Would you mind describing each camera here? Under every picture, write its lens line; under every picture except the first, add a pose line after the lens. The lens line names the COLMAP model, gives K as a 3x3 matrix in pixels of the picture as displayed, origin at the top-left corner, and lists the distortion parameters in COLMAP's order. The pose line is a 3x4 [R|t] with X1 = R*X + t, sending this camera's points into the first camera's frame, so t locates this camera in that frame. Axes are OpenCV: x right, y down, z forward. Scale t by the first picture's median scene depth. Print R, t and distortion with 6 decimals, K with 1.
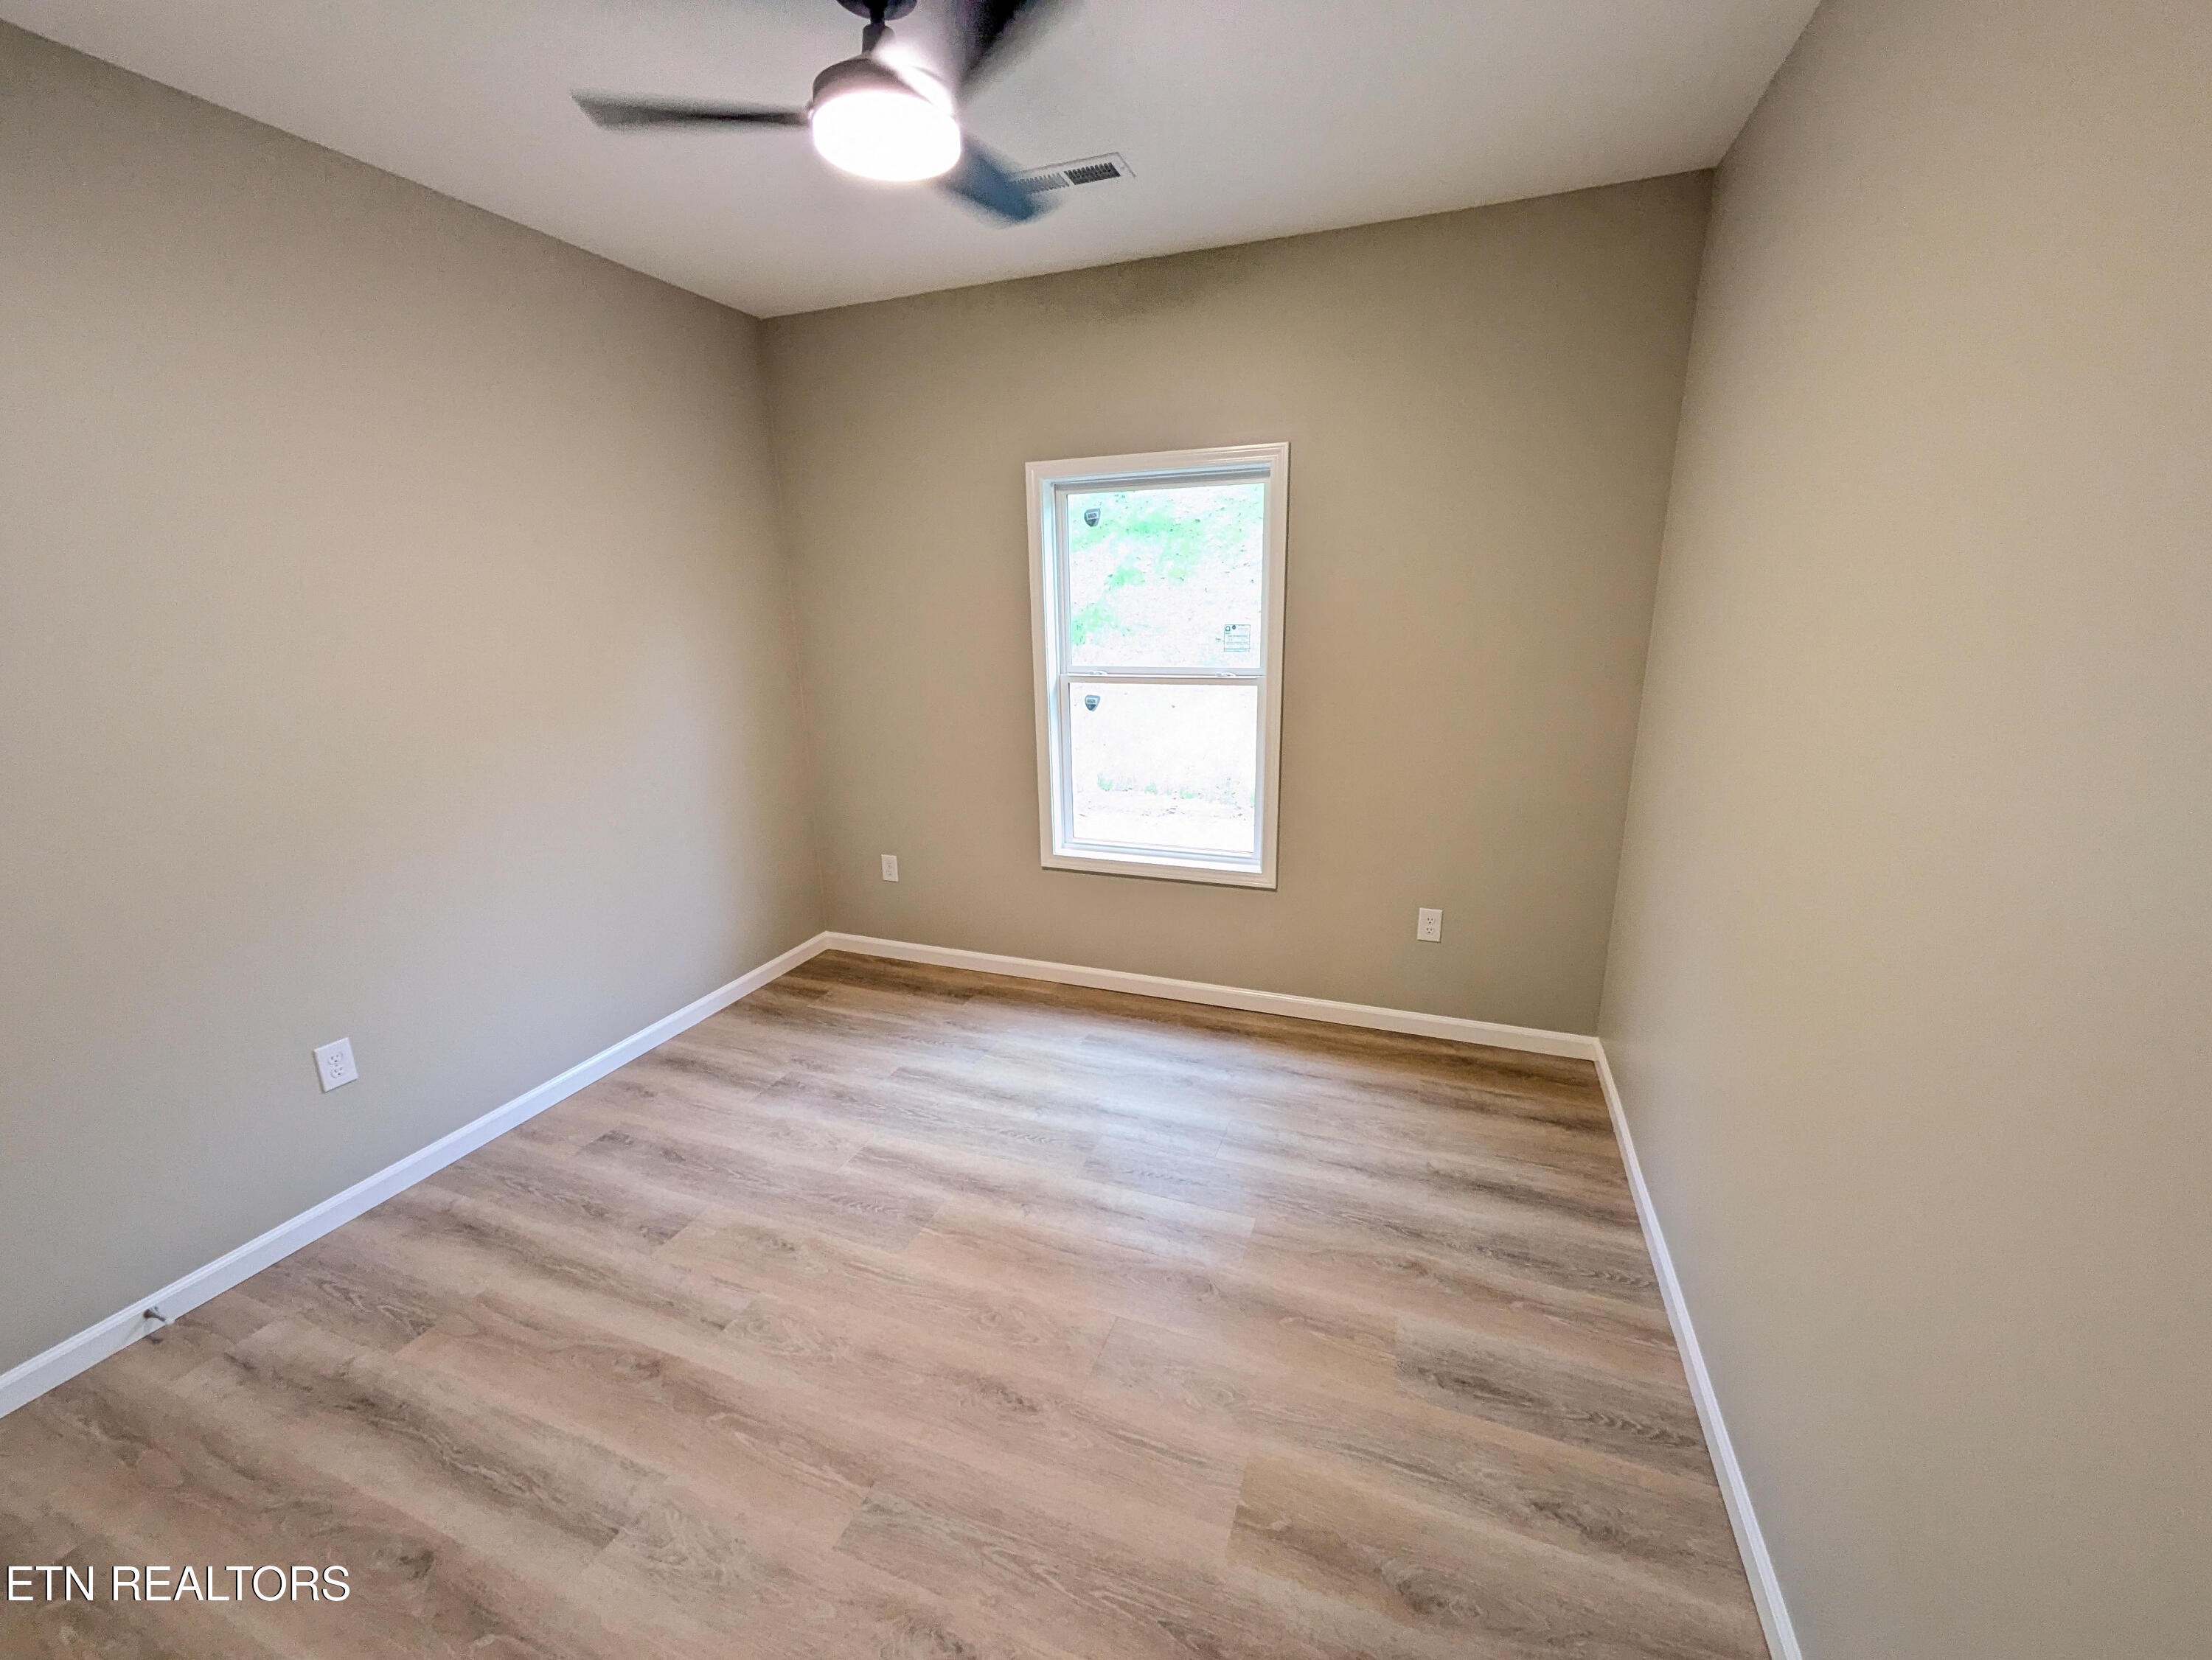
lens RADIAL K [[872.5, 0, 1106.0], [0, 872.5, 830.0], [0, 0, 1]] dist [-0.000441, -0.000235]
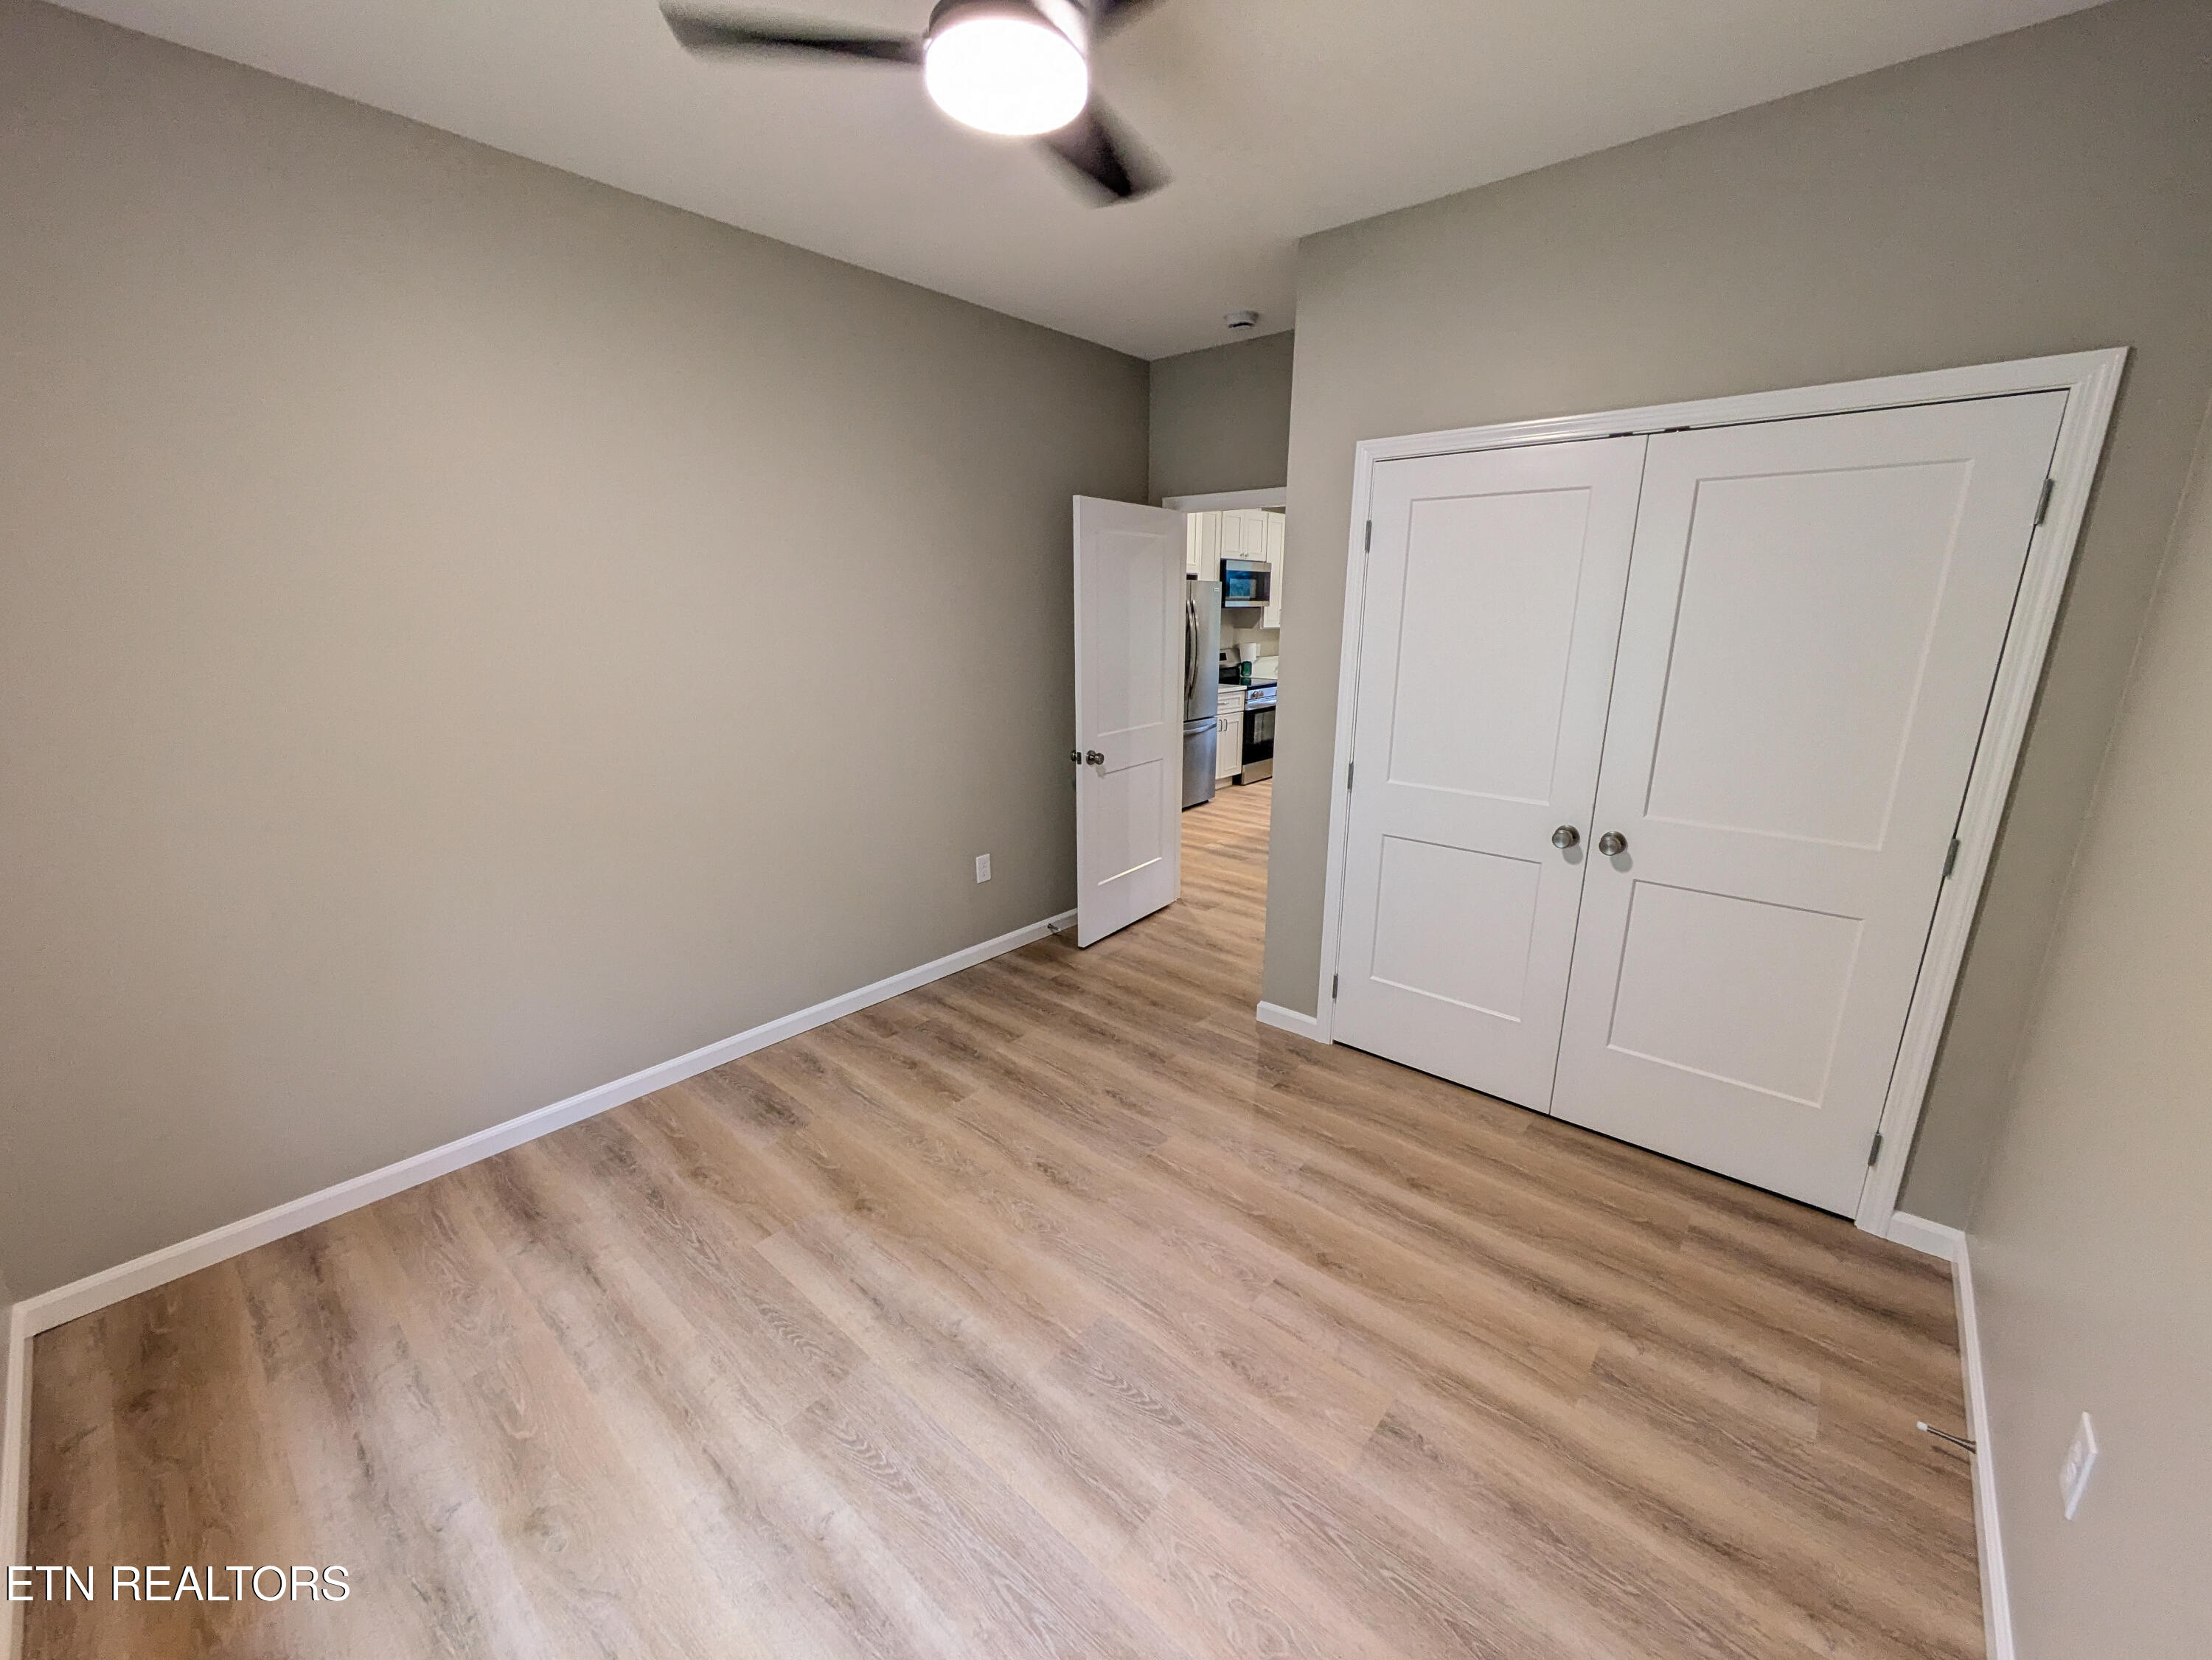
lens RADIAL K [[872.5, 0, 1106.0], [0, 872.5, 830.0], [0, 0, 1]] dist [-0.000441, -0.000235]
pose [[-0.939542, -0.069921, 0.335220, -0.531191], [0.100980, 0.878828, 0.466331, -0.404280], [-0.327207, 0.471988, -0.818635, 1.582950]]
